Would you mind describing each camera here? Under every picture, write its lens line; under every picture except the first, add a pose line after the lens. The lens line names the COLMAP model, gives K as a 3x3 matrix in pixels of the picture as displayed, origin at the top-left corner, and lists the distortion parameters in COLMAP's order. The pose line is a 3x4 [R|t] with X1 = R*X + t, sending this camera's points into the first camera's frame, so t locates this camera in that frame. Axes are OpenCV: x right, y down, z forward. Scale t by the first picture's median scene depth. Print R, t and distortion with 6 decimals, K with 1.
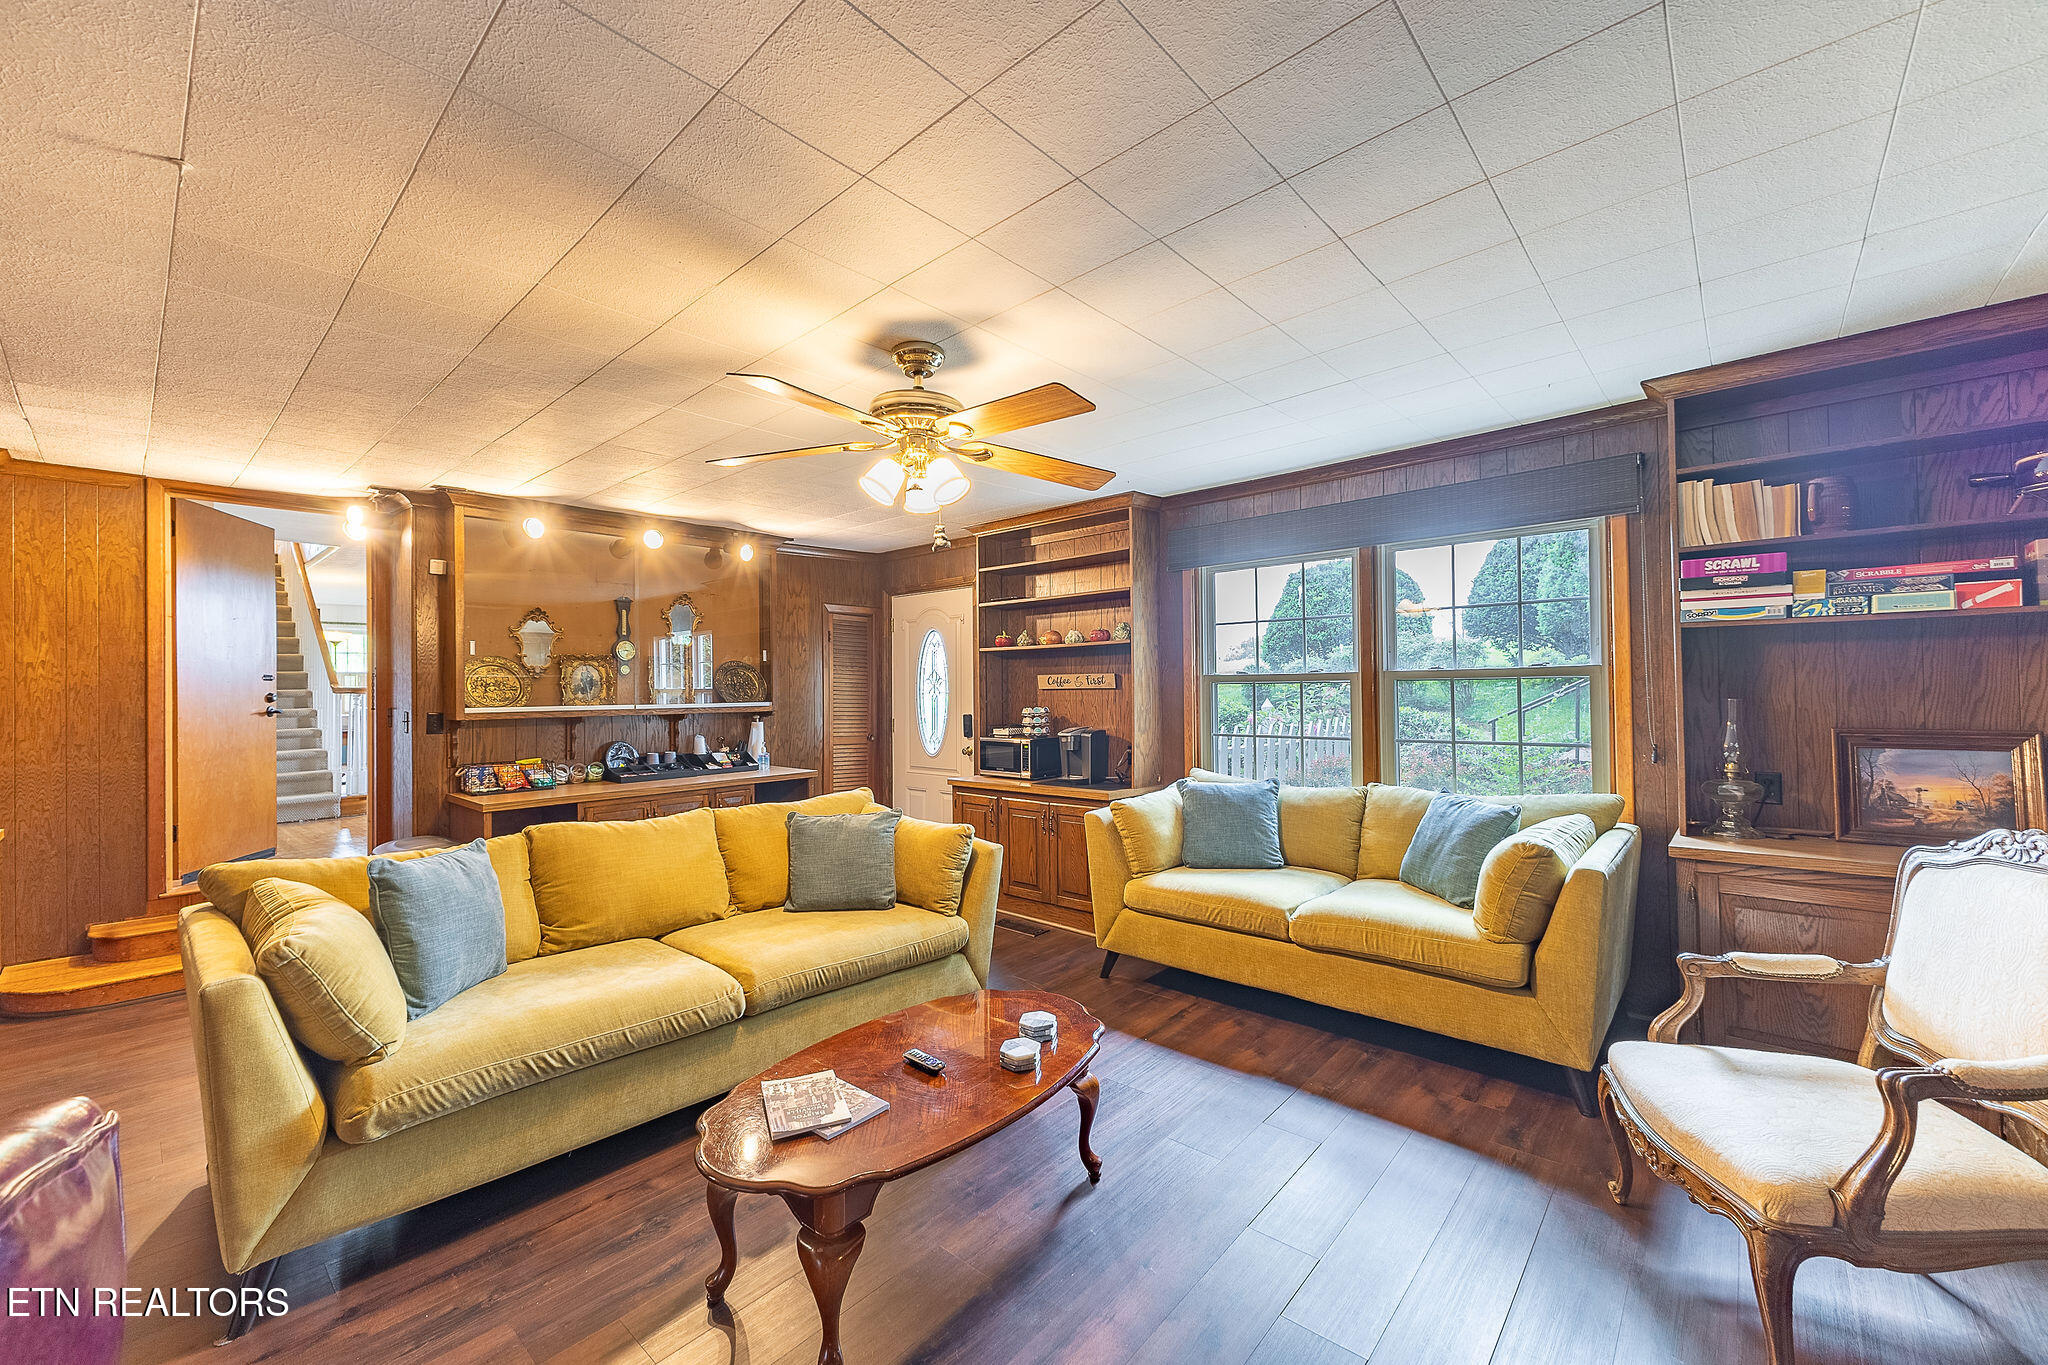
lens RADIAL K [[798.0, 0, 1027.9], [0, 798.0, 679.5], [0, 0, 1]] dist [-0.001061, -0.000272]
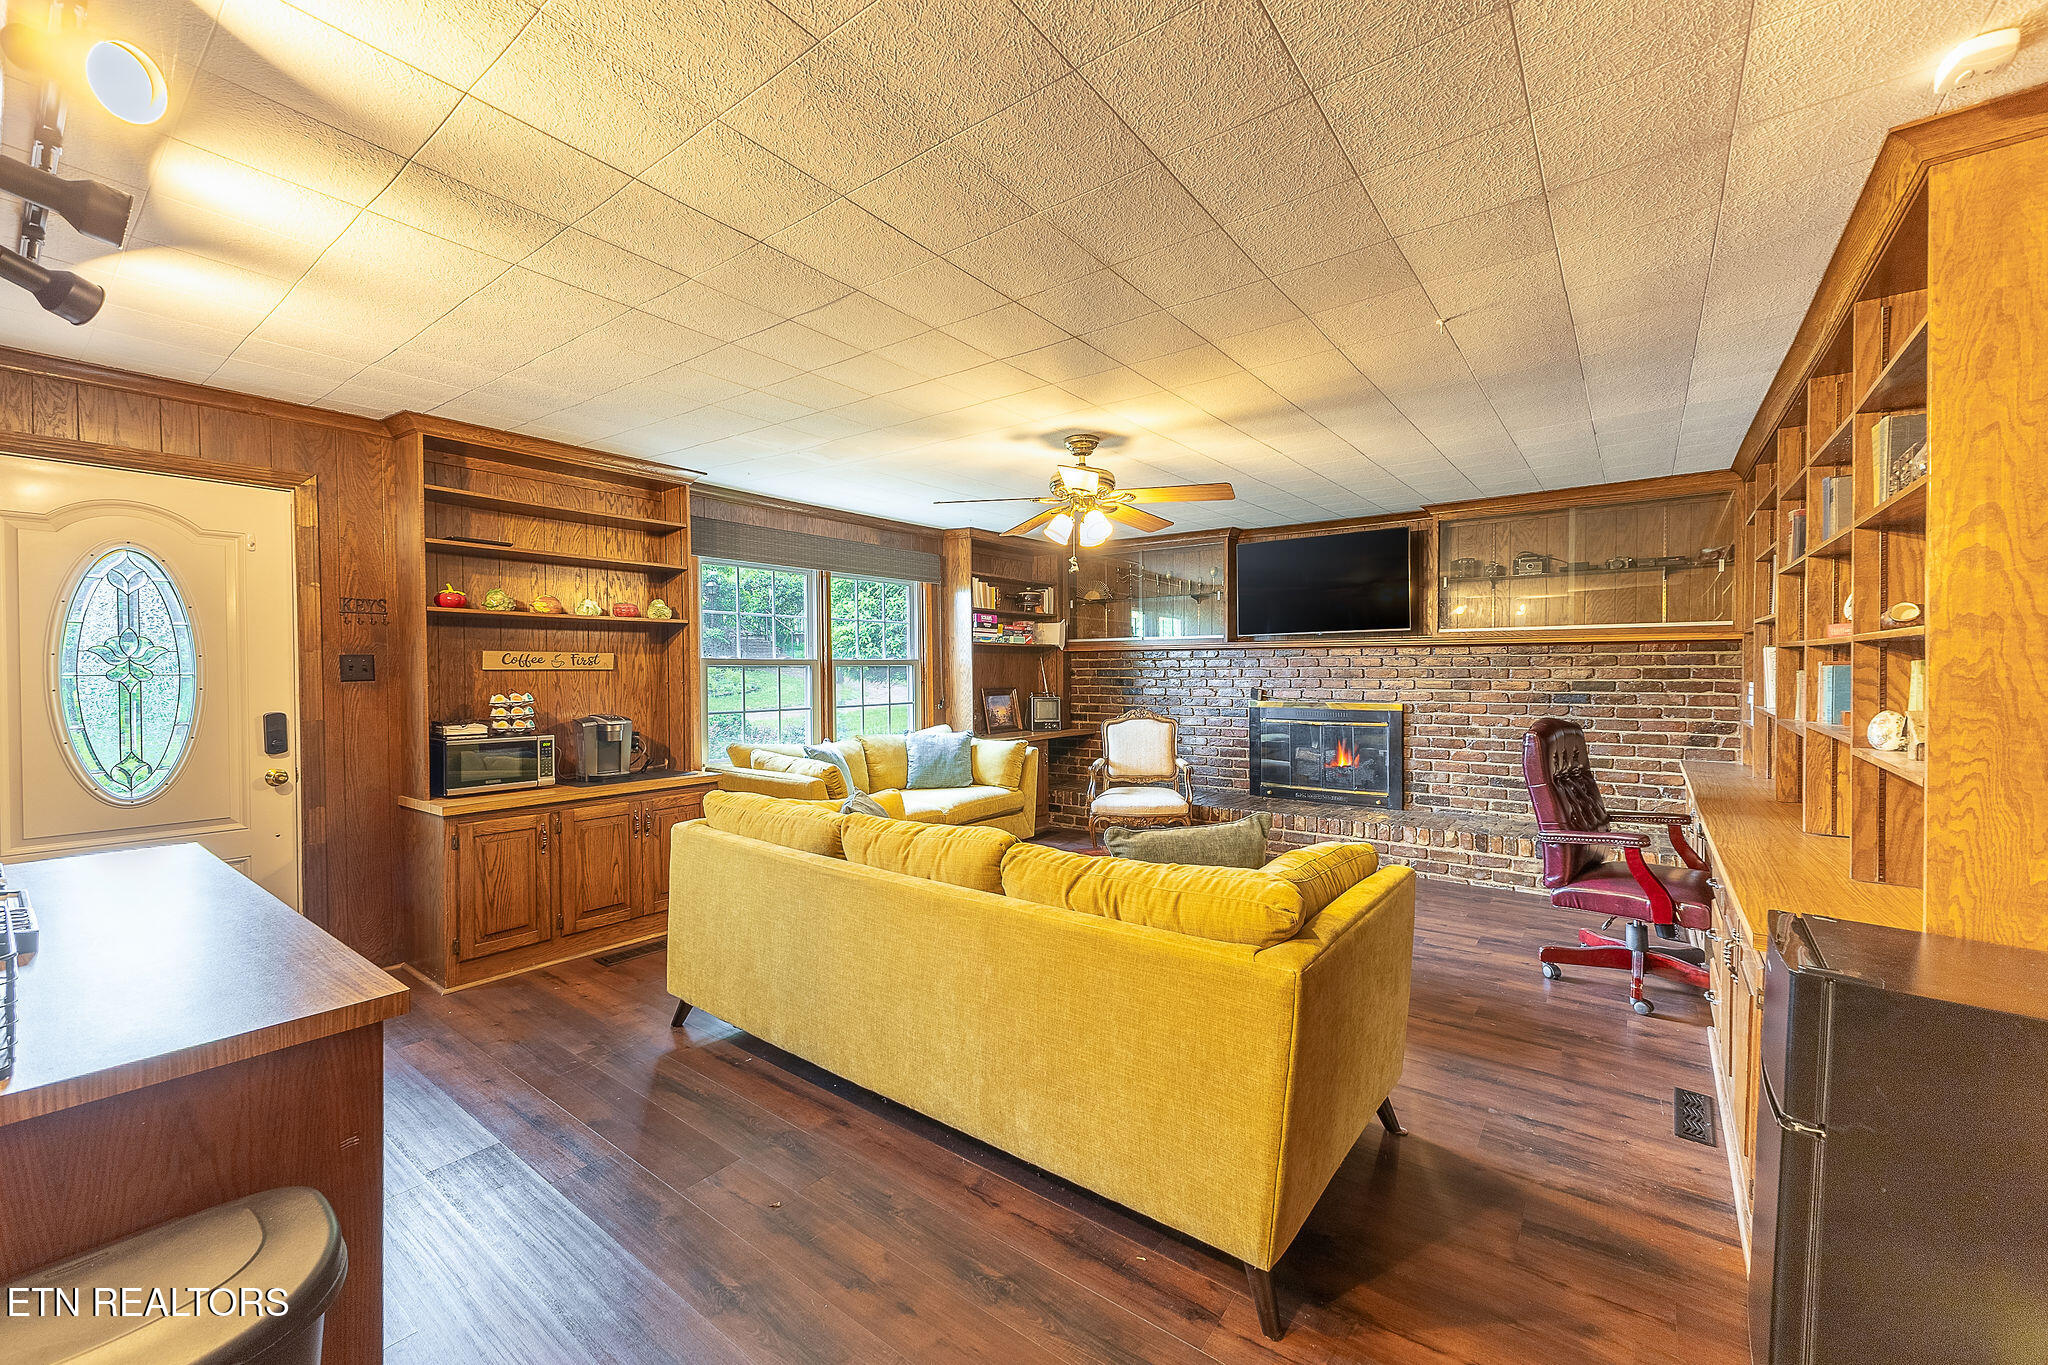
lens RADIAL K [[798.0, 0, 1027.9], [0, 798.0, 679.5], [0, 0, 1]] dist [-0.001061, -0.000272]
pose [[-0.084963, 0.006964, 0.996360, -0.982218], [0.002015, 0.999975, -0.006817, 0.034815], [-0.996382, 0.001428, -0.084975, 0.738500]]
